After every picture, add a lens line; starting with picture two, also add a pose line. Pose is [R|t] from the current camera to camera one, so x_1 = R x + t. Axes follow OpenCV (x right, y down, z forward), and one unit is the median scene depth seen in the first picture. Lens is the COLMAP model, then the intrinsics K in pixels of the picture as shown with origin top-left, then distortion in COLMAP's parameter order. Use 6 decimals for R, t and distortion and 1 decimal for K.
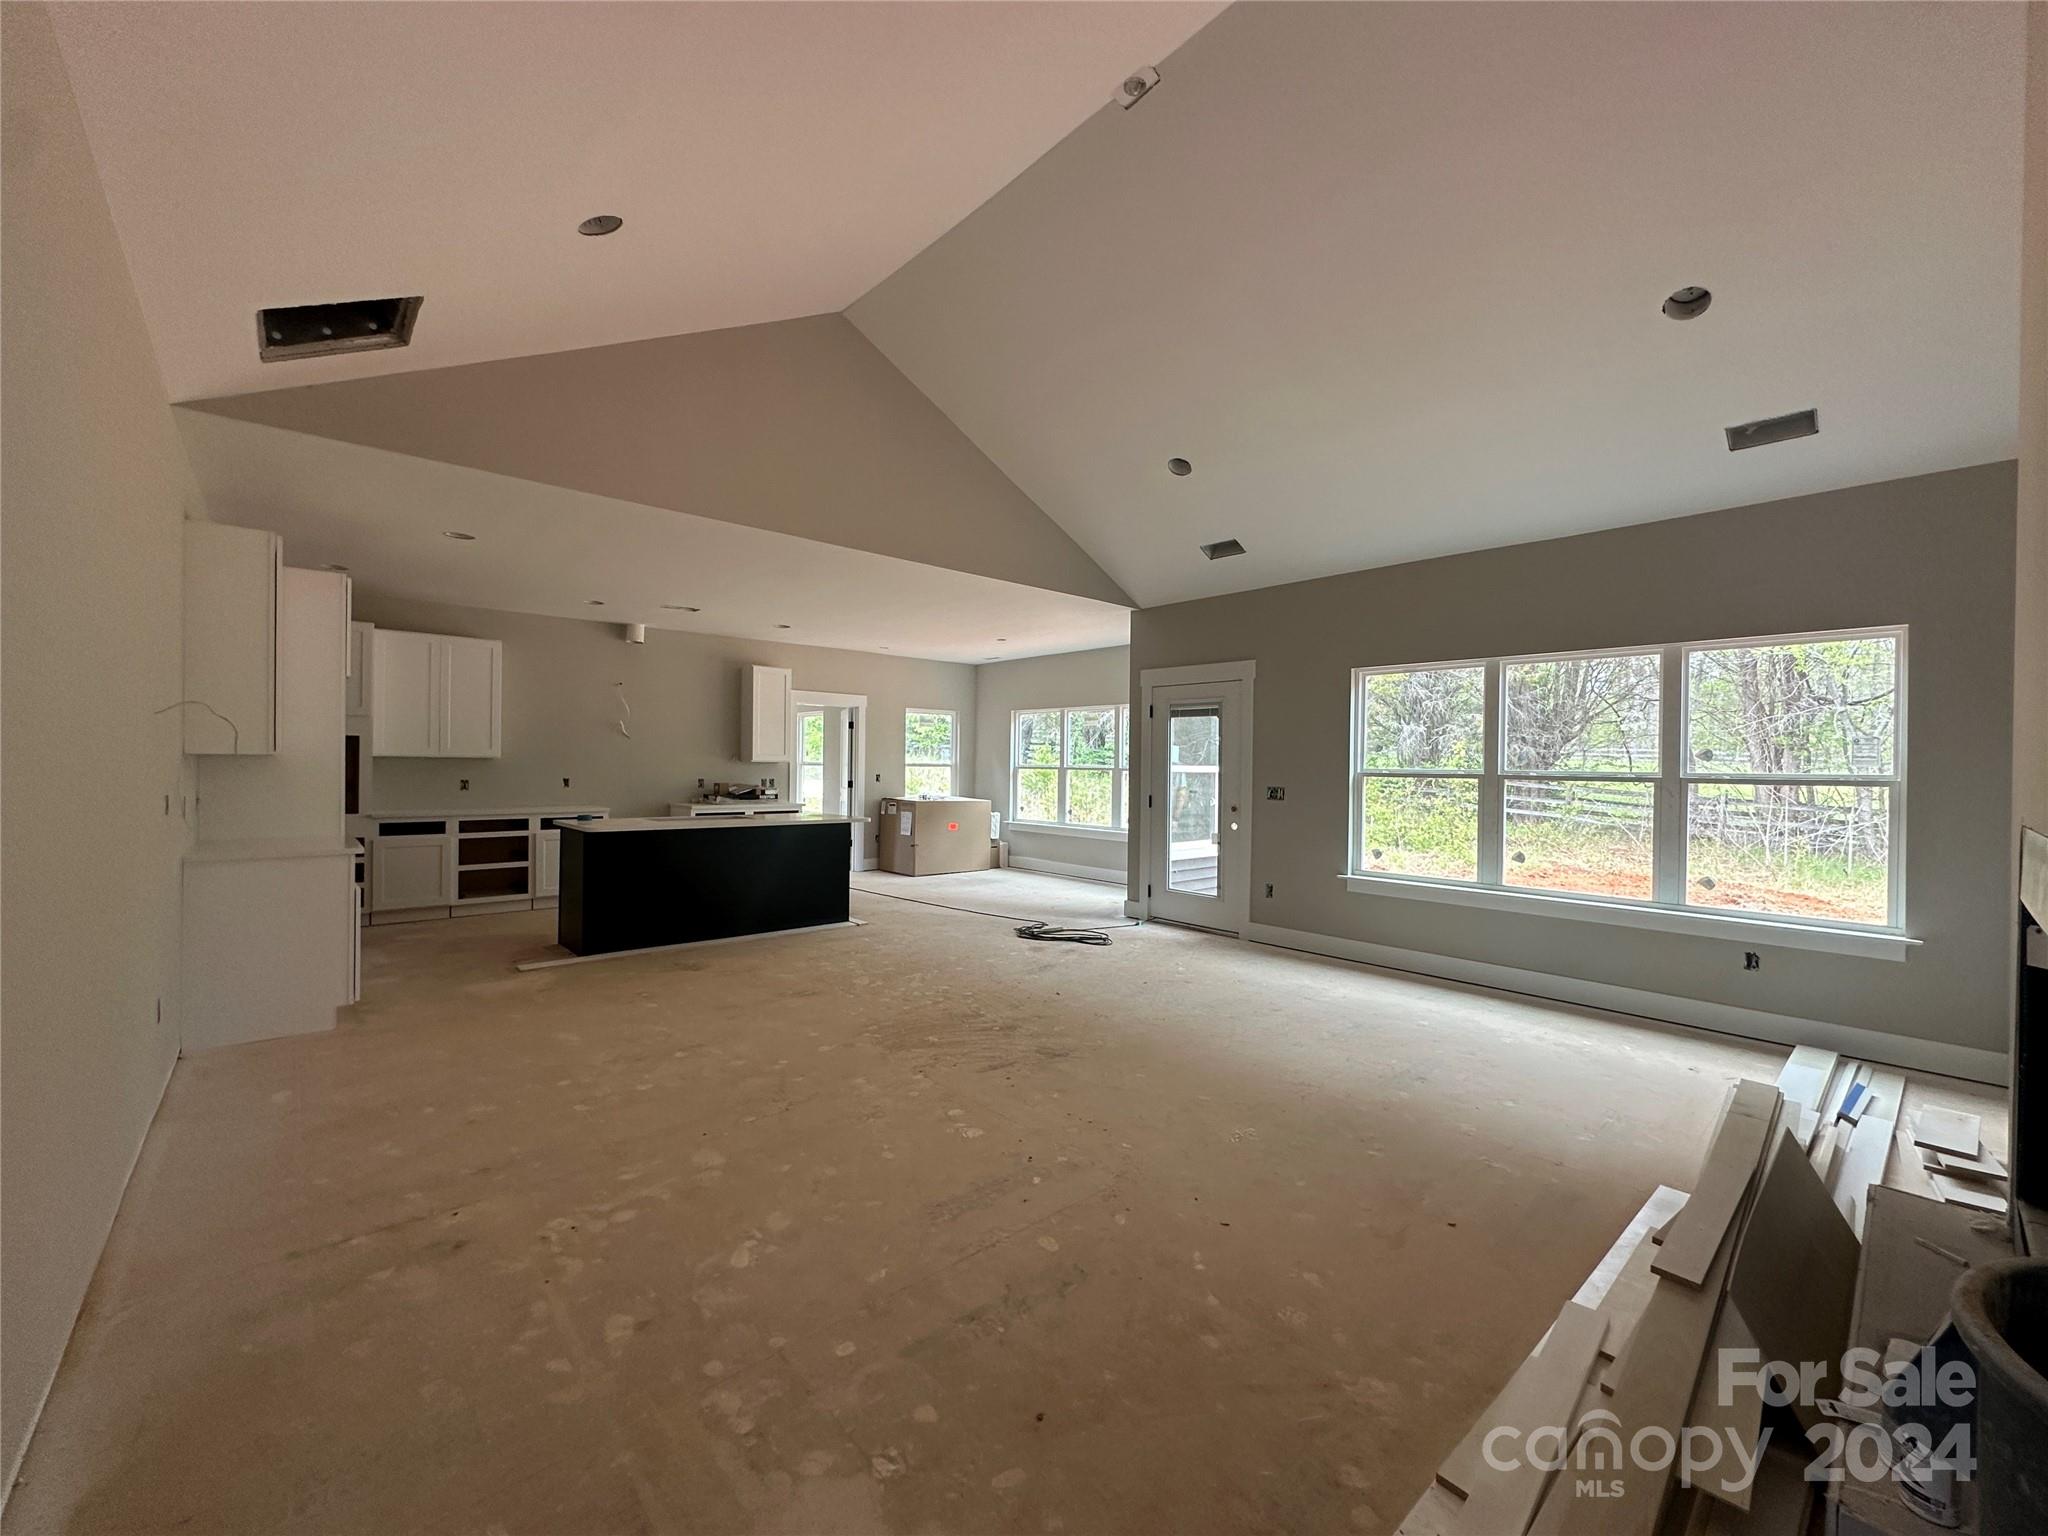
lens RADIAL K [[817.0, 0, 1025.9], [0, 817.0, 767.3], [0, 0, 1]] dist [-0.004461, 0.000097]
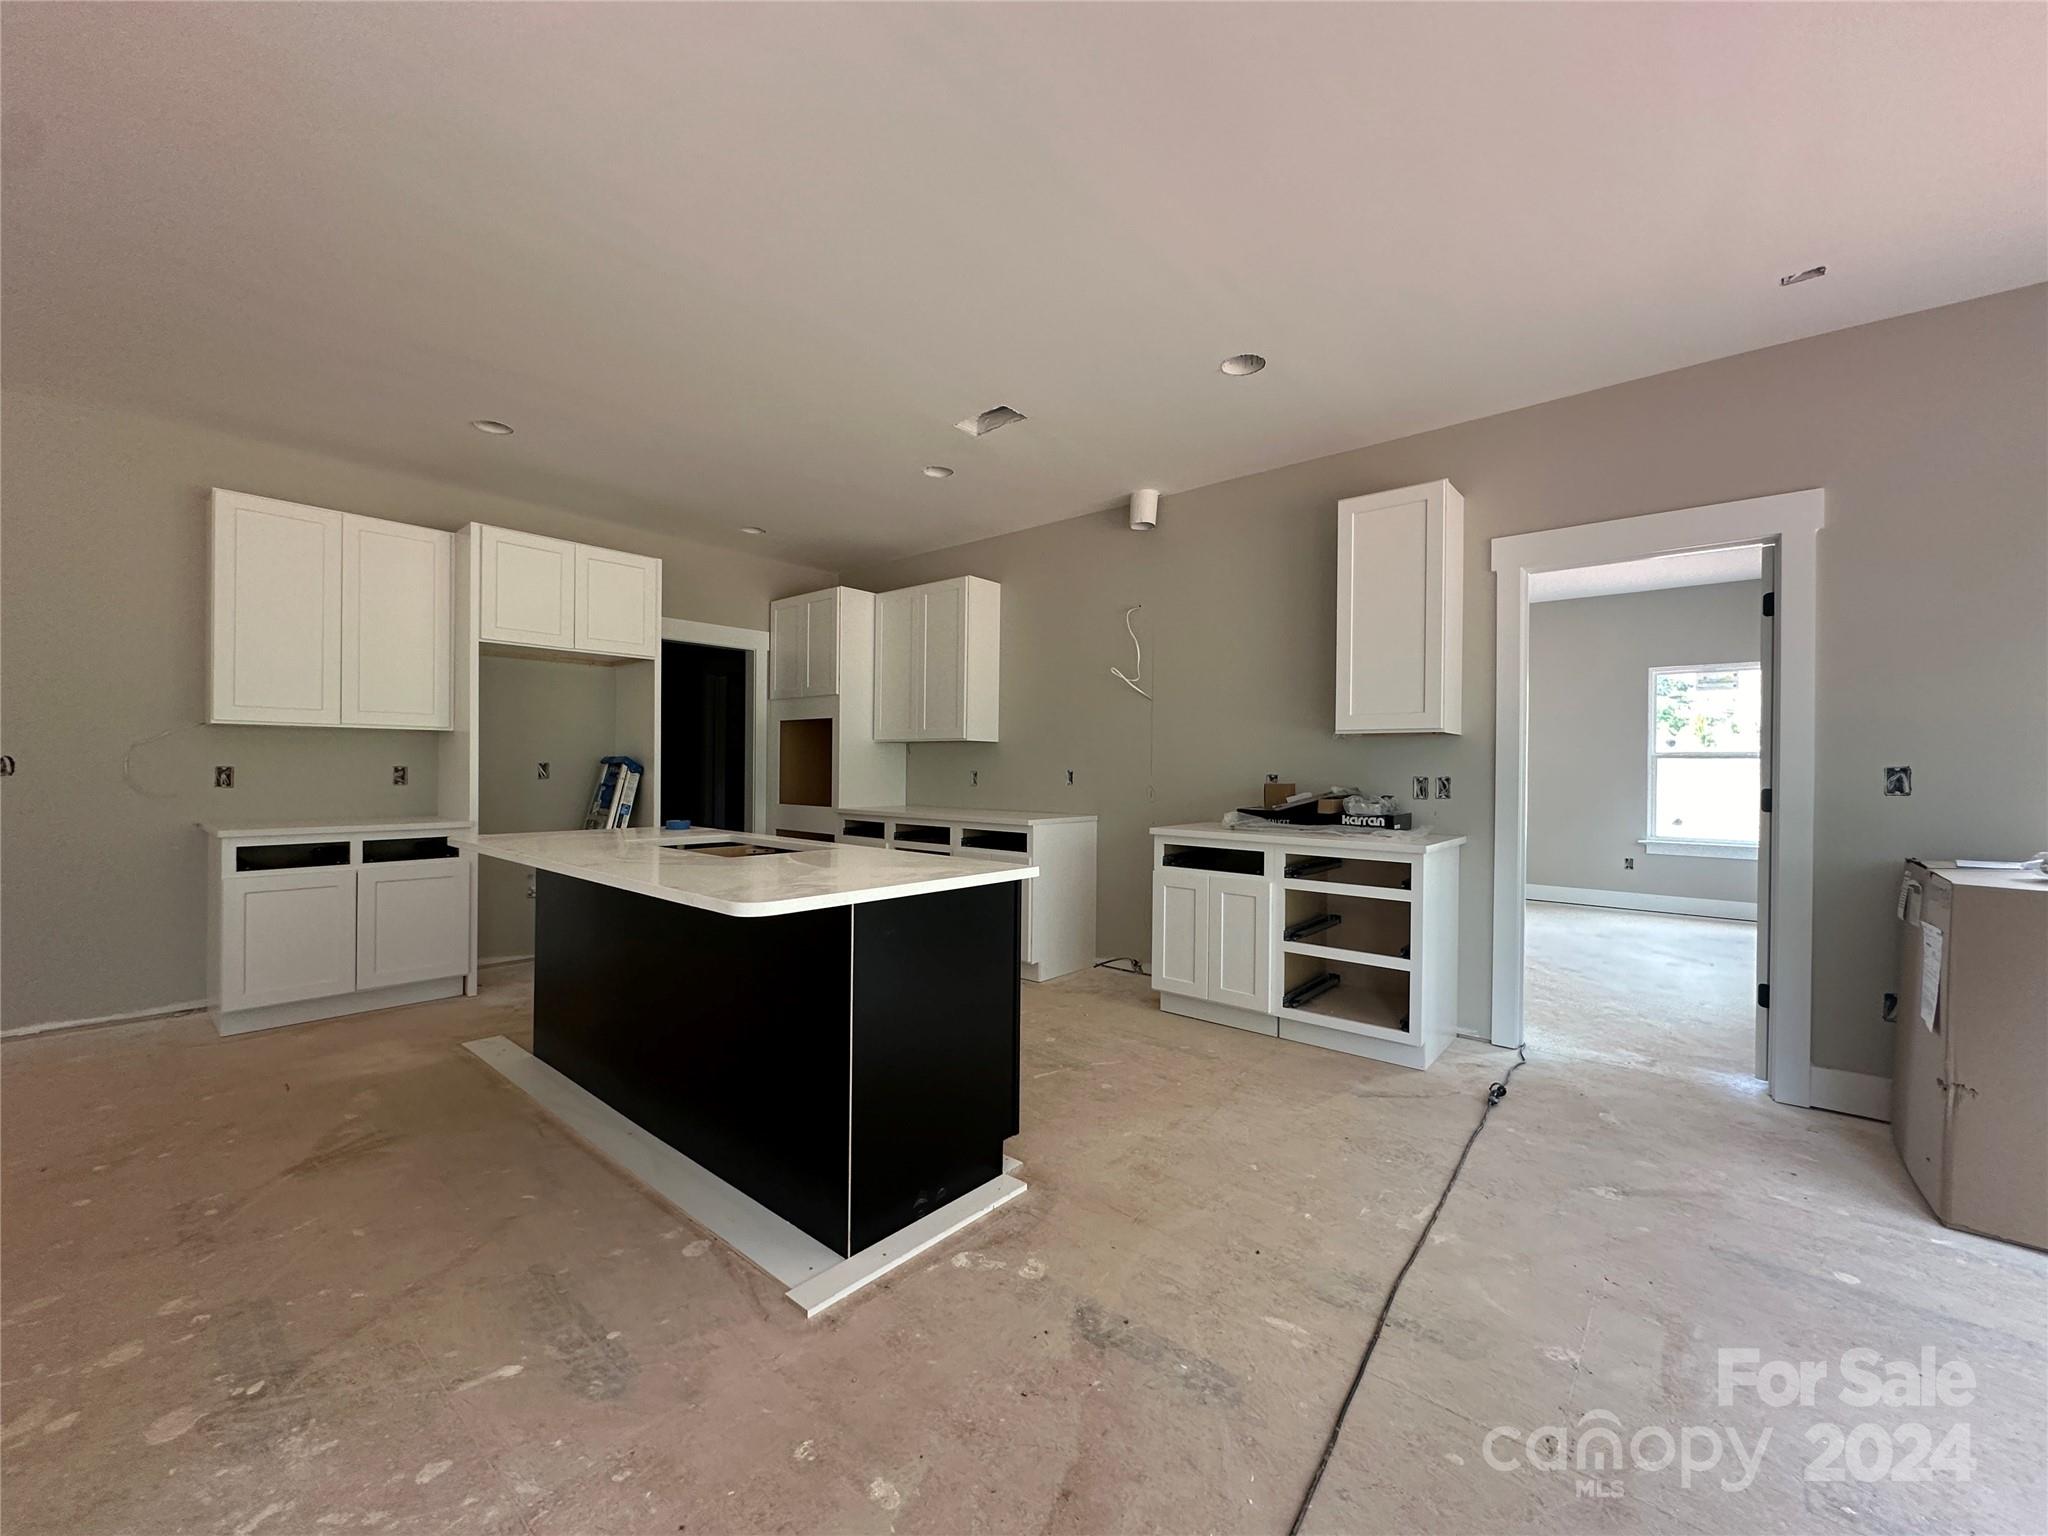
lens RADIAL K [[817.0, 0, 1025.7], [0, 817.0, 764.0], [0, 0, 1]] dist [-0.004461, 0.000097]
pose [[0.125185, -0.014934, -0.992021, 0.073611], [-0.009323, 0.999825, -0.016228, 0.022336], [0.992090, 0.011280, 0.125024, 1.051995]]
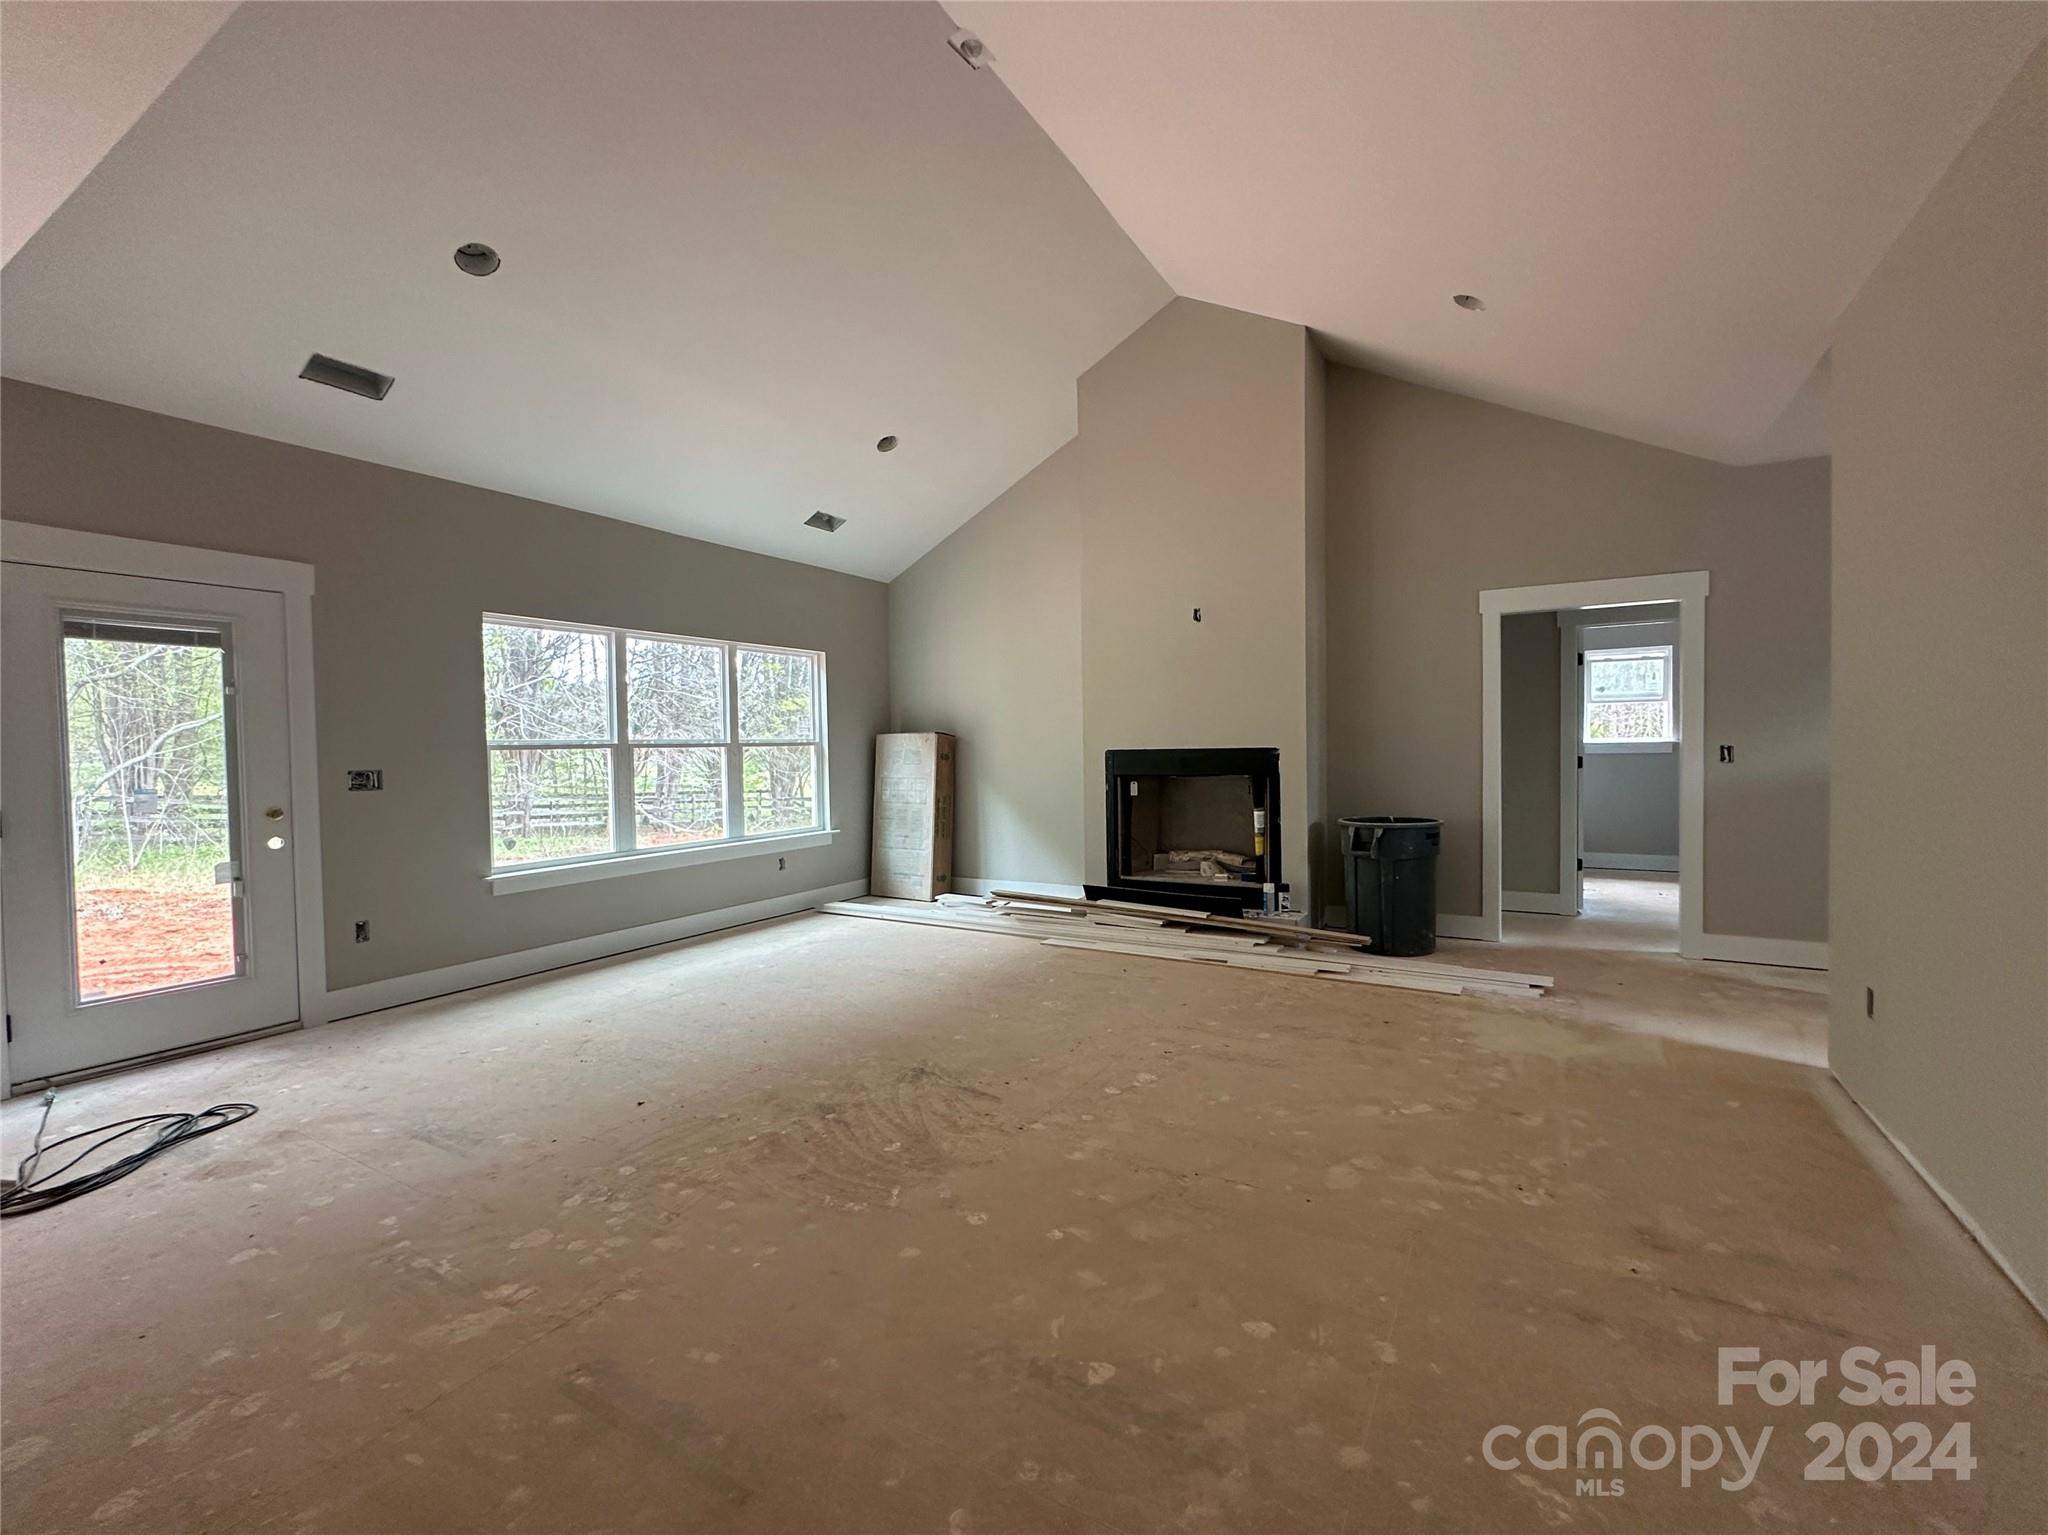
lens RADIAL K [[869.0, 0, 1017.6], [0, 869.0, 772.0], [0, 0, 1]] dist [0.004478, -0.000438]
pose [[-0.294660, -0.040811, 0.954730, -0.477743], [0.012722, 0.998832, 0.046622, -0.000516], [-0.955518, 0.025884, -0.293796, 0.657615]]
